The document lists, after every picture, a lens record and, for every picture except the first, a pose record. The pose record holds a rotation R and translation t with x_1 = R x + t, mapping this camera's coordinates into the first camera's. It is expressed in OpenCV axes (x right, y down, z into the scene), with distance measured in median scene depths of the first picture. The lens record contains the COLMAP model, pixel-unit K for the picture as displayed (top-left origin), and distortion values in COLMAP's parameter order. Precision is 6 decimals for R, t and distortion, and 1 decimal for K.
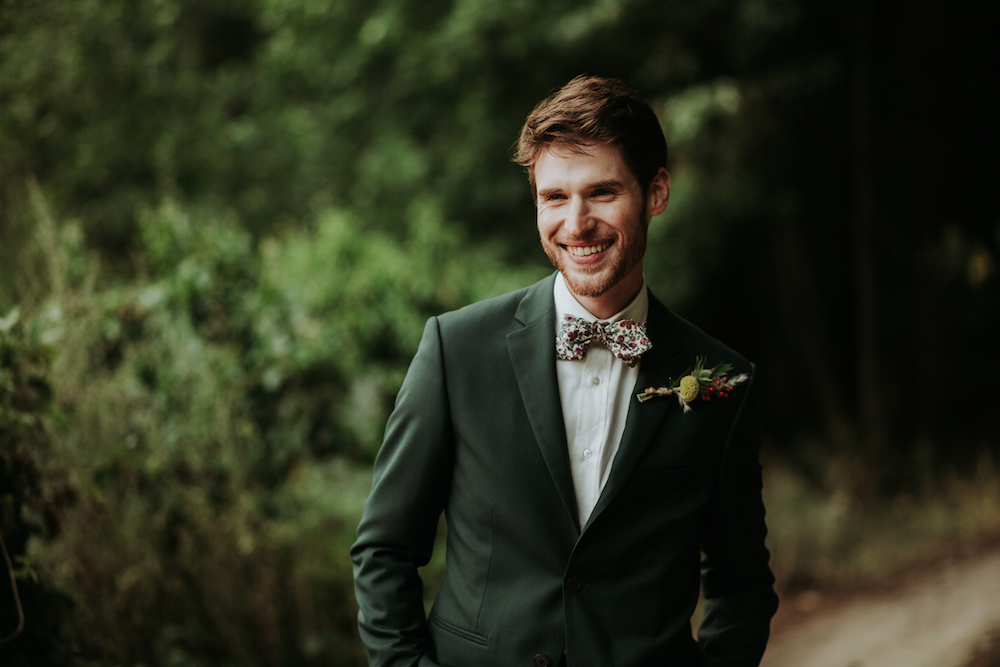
lens RADIAL K [[2783.2, 0, 498.5], [0, 2783.2, 335.6], [0, 0, 1]] dist [0.000583, 0.000000]
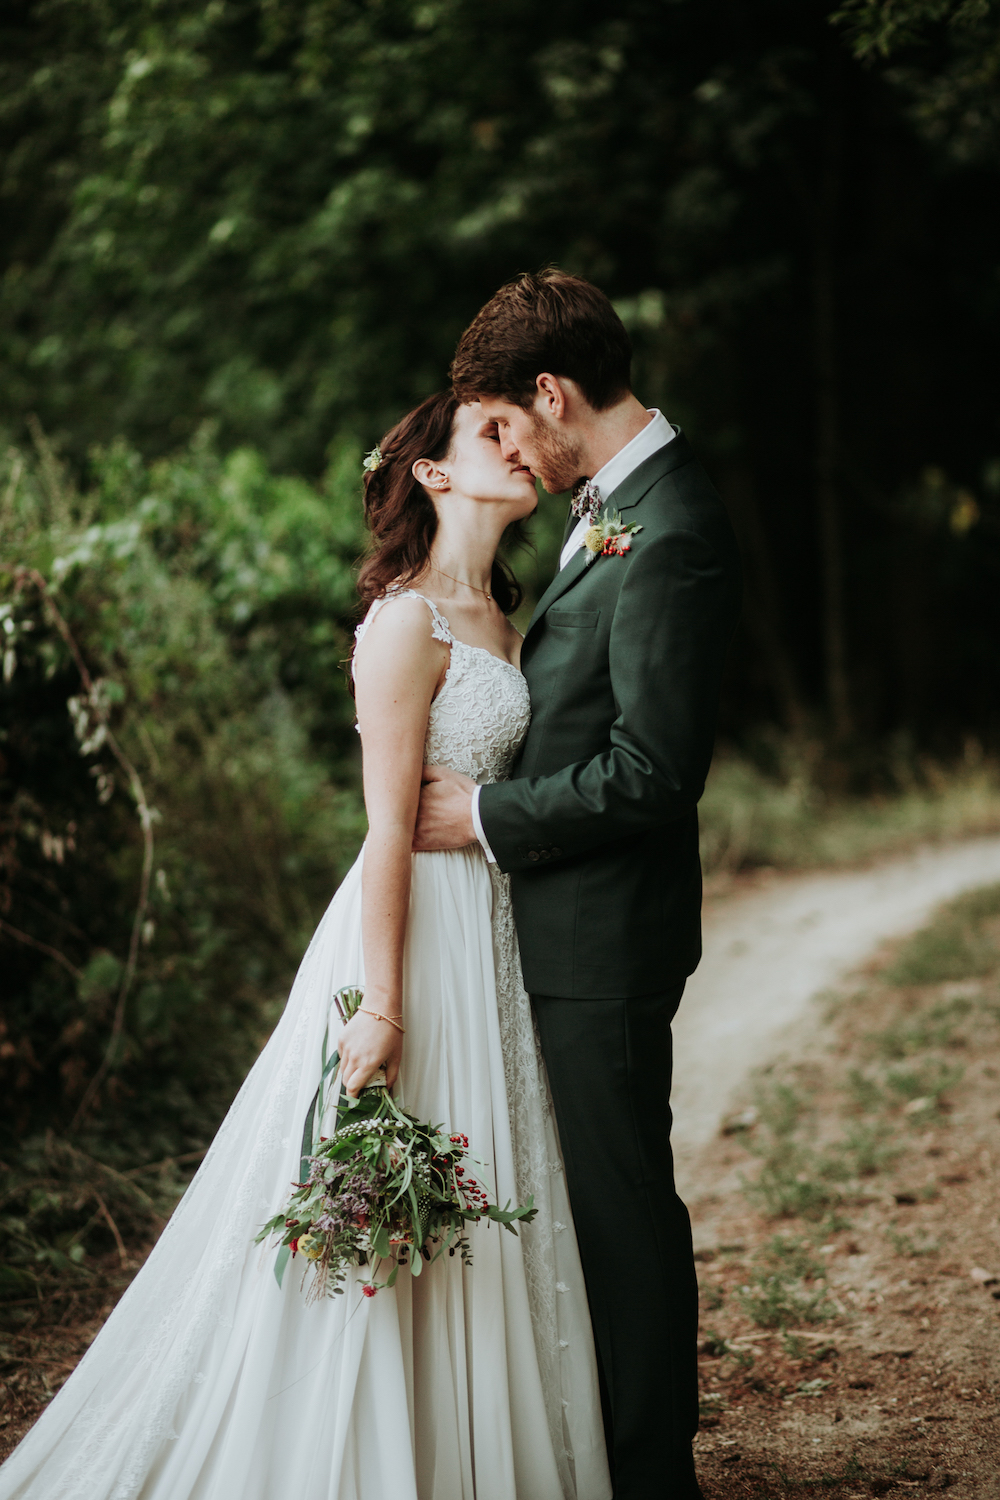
lens RADIAL K [[4174.9, 0, 506.4], [0, 4174.9, 750.2], [0, 0, 1]] dist [0.000583, 0.000000]
pose [[0.998589, -0.011397, 0.051872, -0.031473], [0.010087, 0.999625, 0.025460, 0.013944], [-0.052143, -0.024900, 0.998329, -0.257756]]
